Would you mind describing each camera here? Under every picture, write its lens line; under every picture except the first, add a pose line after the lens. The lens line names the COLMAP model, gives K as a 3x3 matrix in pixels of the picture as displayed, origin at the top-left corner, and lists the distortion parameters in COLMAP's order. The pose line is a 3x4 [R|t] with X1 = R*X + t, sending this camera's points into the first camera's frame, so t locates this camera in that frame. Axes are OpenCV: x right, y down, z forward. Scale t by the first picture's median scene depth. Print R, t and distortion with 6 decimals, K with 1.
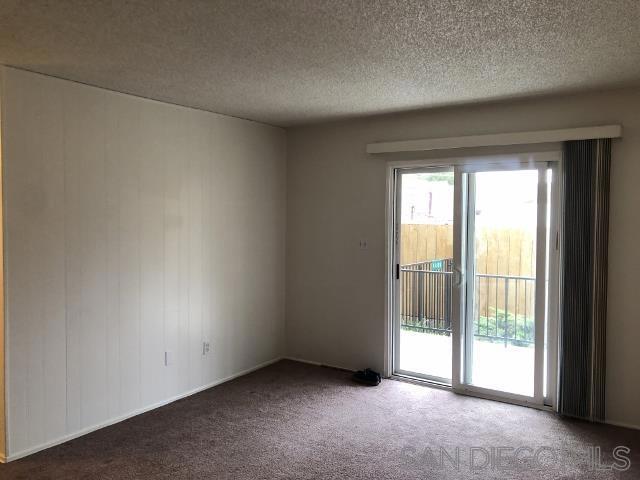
lens RADIAL K [[523.4, 0, 320.0], [0, 523.4, 240.0], [0, 0, 1]] dist [0.012919, -0.017117]
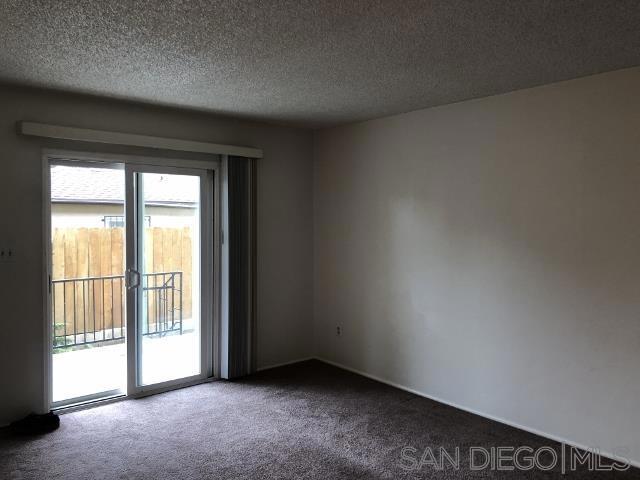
lens RADIAL K [[523.4, 0, 320.0], [0, 523.4, 240.0], [0, 0, 1]] dist [0.012919, -0.017117]
pose [[0.269124, -0.044781, 0.962064, -0.576819], [0.045106, 0.998408, 0.033855, -0.018466], [-0.962049, 0.034284, 0.270716, 0.405836]]
